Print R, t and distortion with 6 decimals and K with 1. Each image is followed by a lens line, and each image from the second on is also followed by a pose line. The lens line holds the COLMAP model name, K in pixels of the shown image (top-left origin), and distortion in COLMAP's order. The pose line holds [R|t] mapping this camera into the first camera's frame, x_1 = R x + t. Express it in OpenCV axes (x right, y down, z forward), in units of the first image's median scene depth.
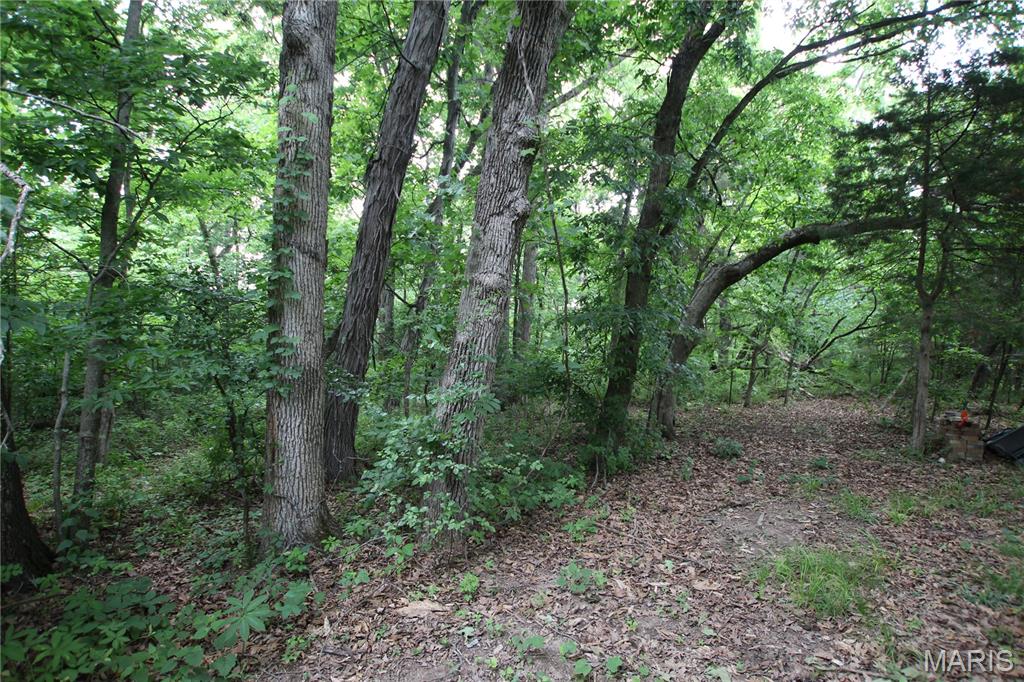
lens RADIAL K [[474.8, 0, 508.7], [0, 474.8, 346.0], [0, 0, 1]] dist [-0.039638, 0.006420]
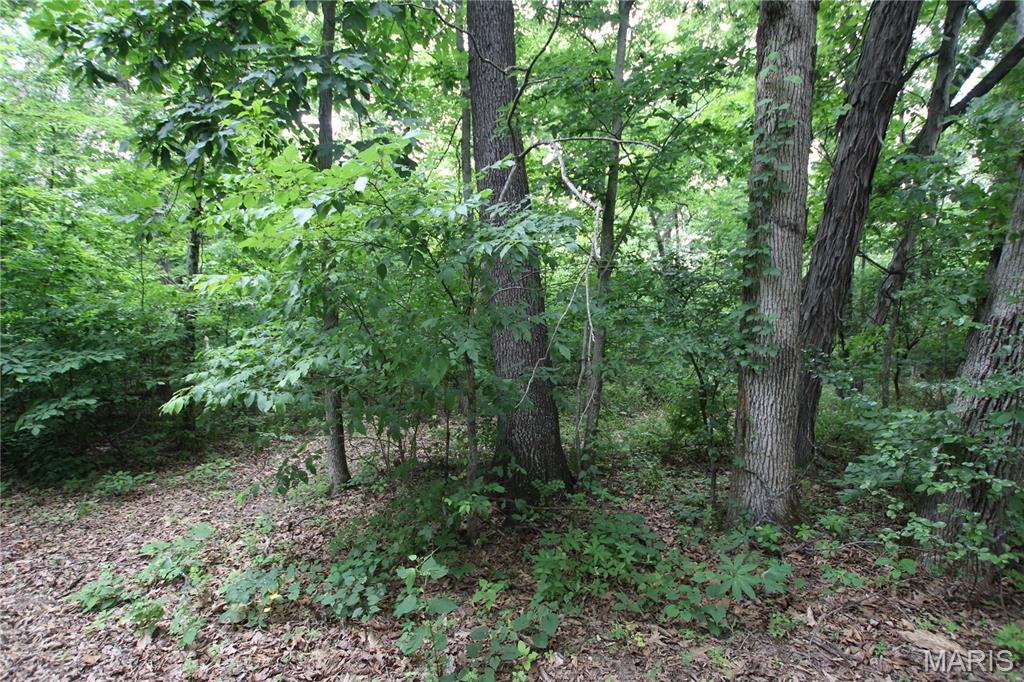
lens RADIAL K [[474.8, 0, 508.7], [0, 474.8, 346.0], [0, 0, 1]] dist [-0.039638, 0.006420]
pose [[0.662581, 0.028144, -0.748461, -0.082875], [0.011269, 0.998806, 0.047534, -0.006200], [0.748905, -0.039930, 0.661473, -0.059977]]
